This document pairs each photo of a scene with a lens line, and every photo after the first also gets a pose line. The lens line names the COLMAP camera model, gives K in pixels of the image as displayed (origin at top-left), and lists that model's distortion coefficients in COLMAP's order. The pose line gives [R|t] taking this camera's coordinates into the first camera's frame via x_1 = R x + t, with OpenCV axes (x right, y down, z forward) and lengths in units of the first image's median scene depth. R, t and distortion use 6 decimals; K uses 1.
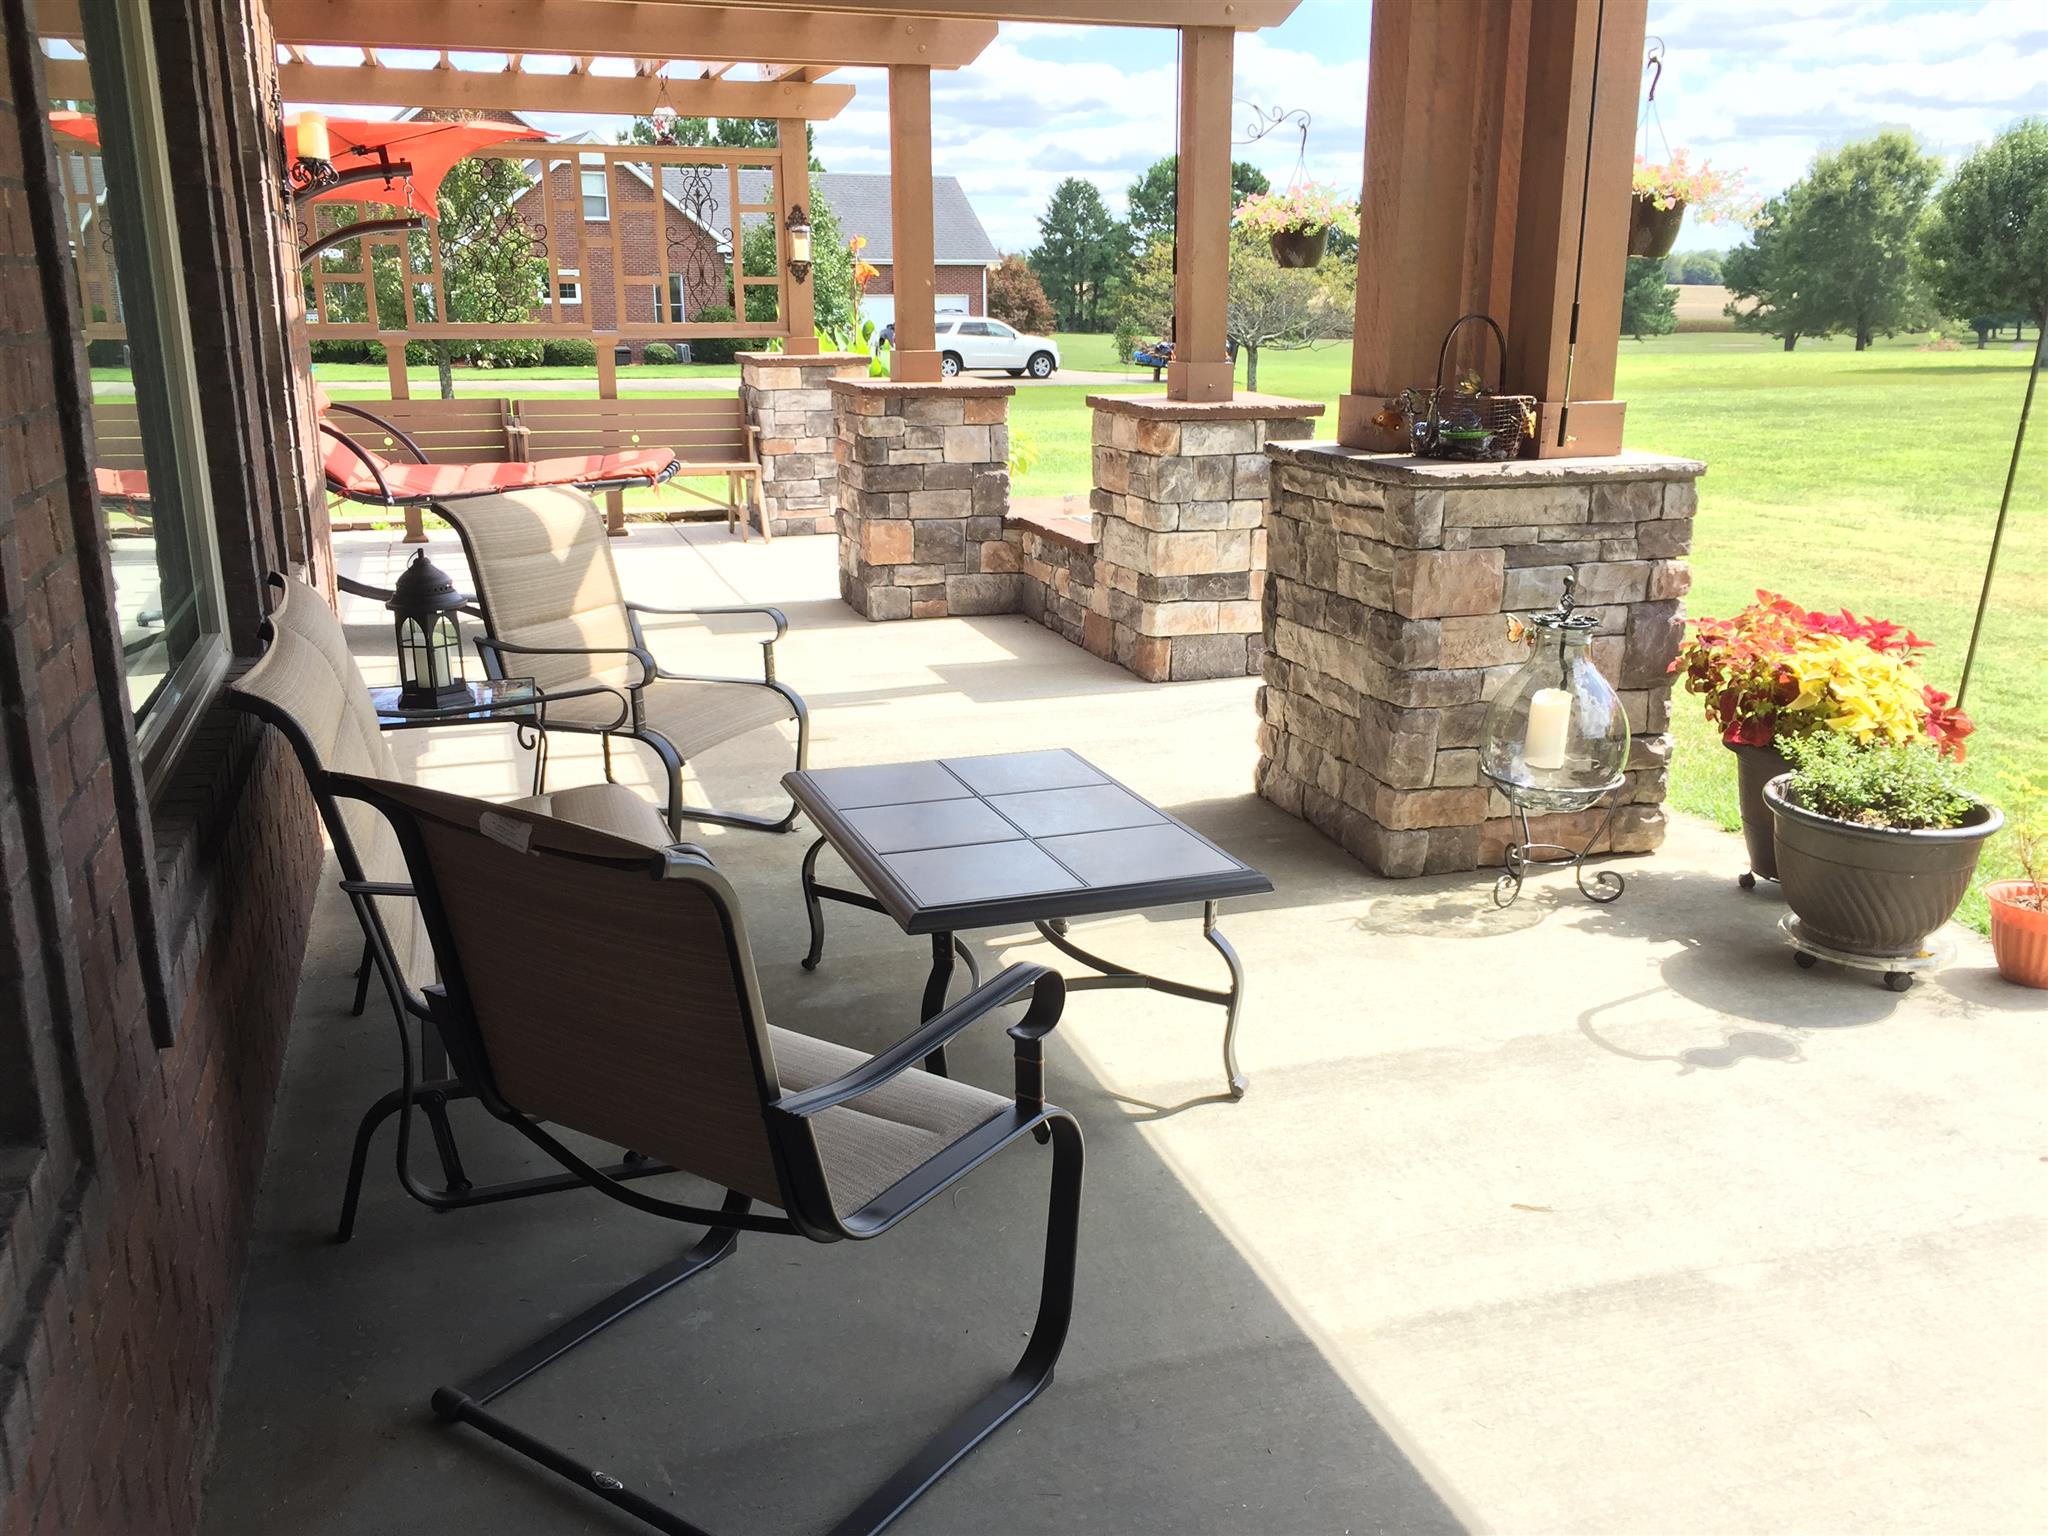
lens RADIAL K [[1730.6, 0, 1024.6], [0, 1730.6, 762.7], [0, 0, 1]] dist [0.063574, 0.001327]
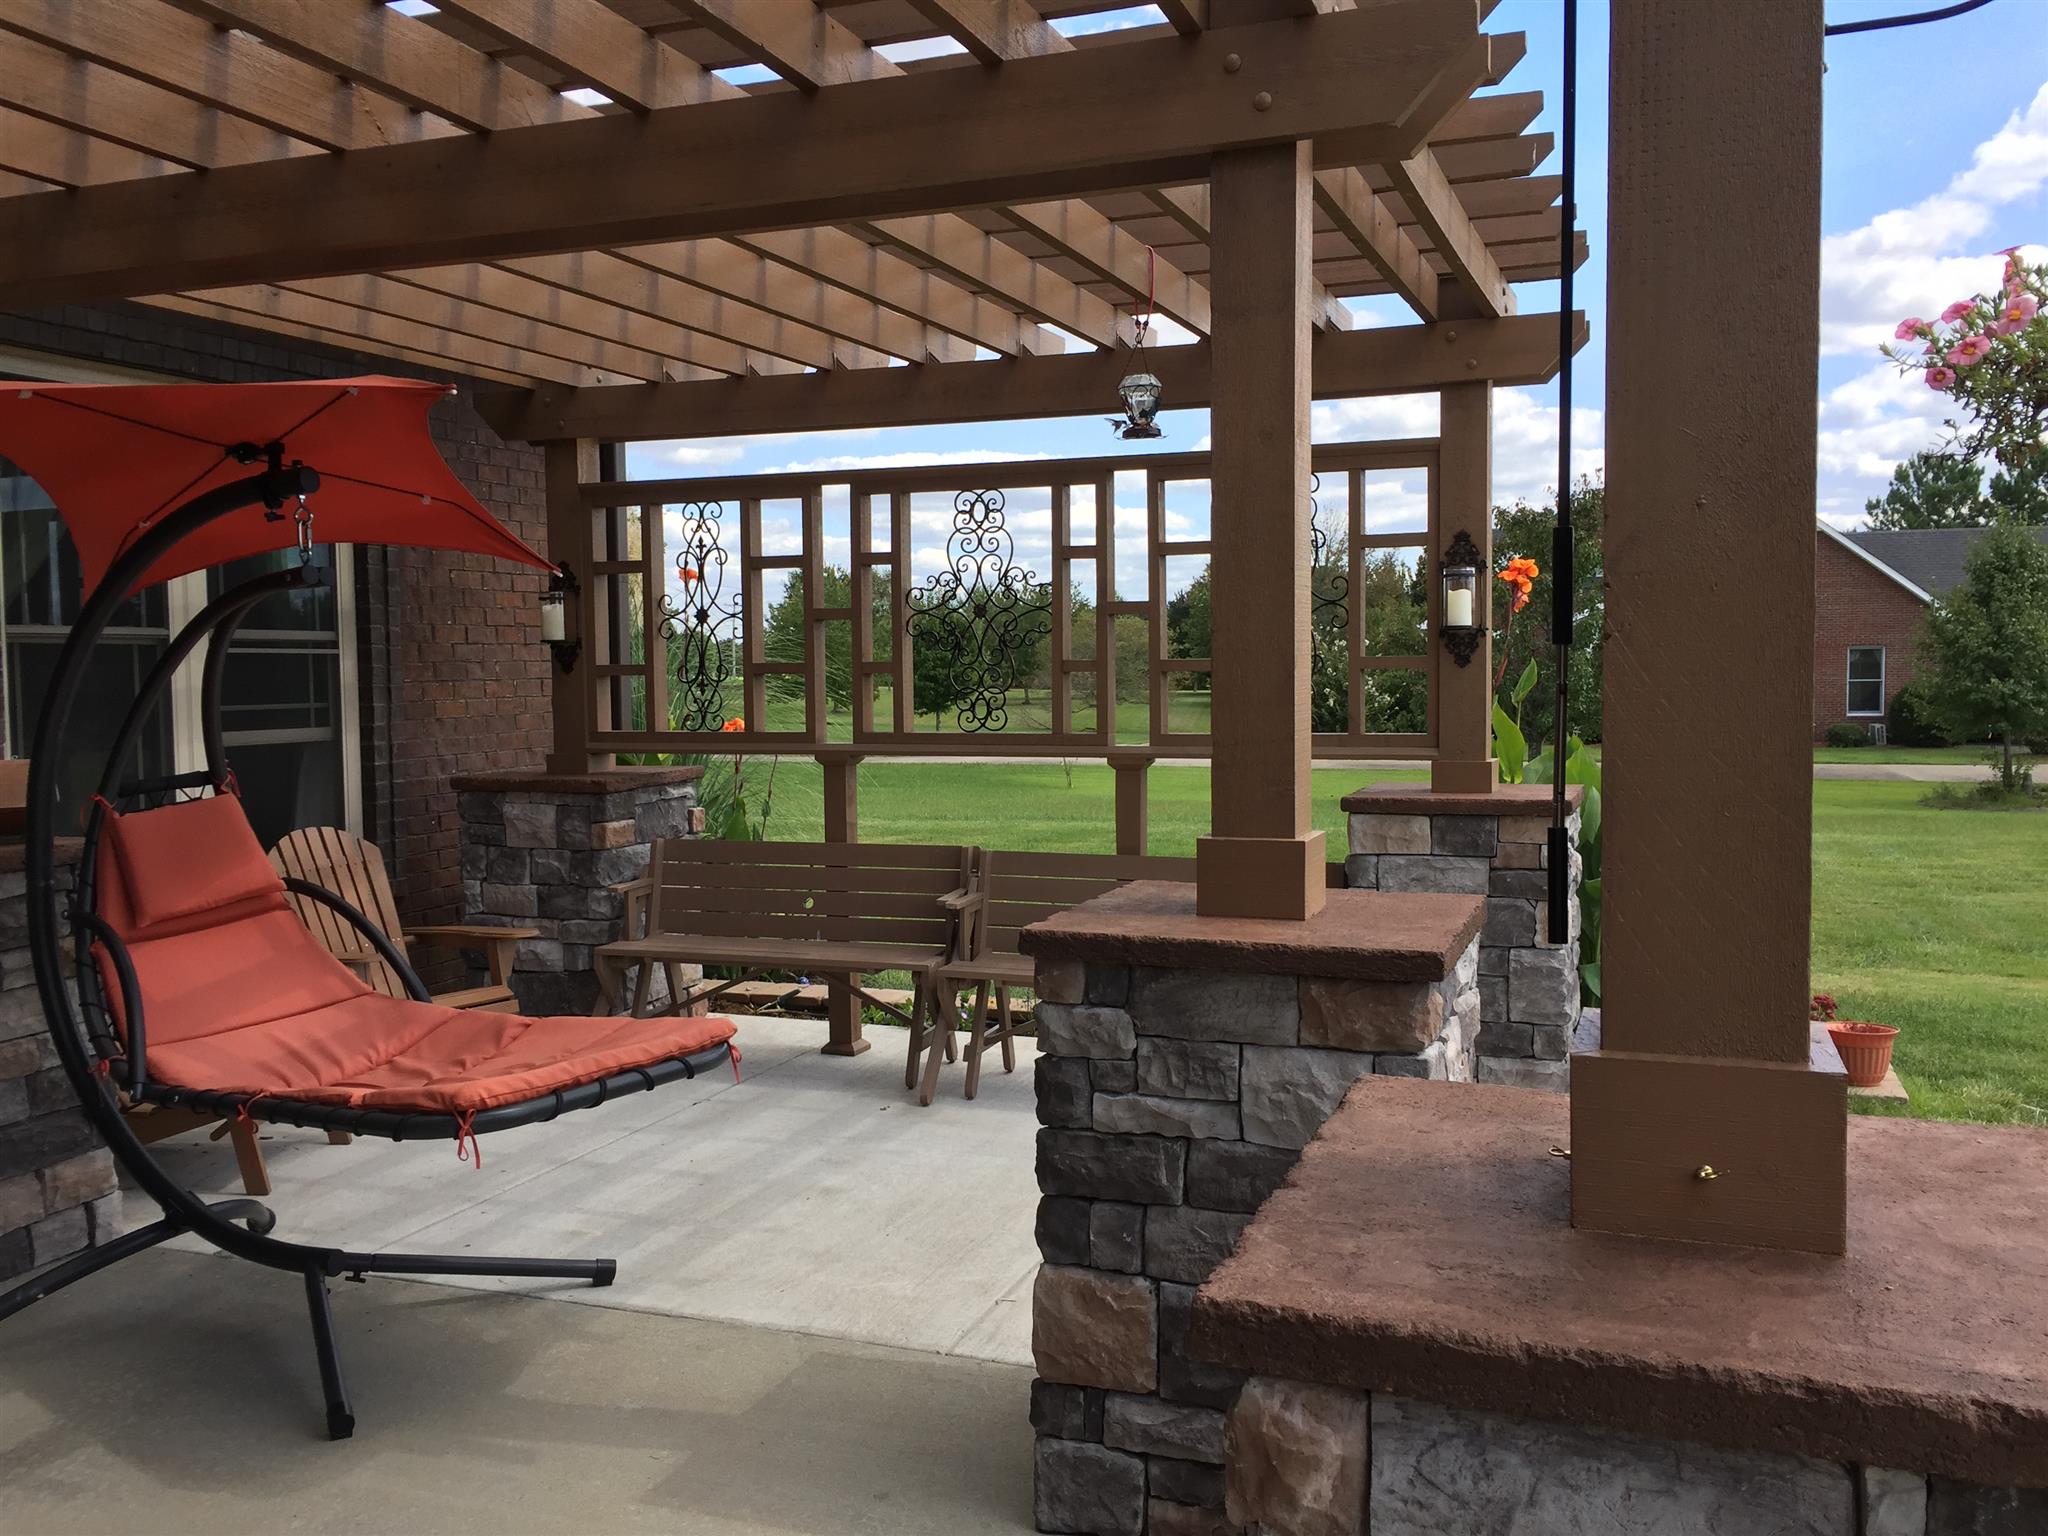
lens RADIAL K [[1730.6, 0, 1024.6], [0, 1730.6, 762.7], [0, 0, 1]] dist [0.063574, 0.001327]
pose [[0.773756, 0.034466, -0.632546, 0.151401], [-0.164200, 0.975304, -0.147714, -0.192617], [0.611833, 0.218159, 0.760307, 0.684511]]
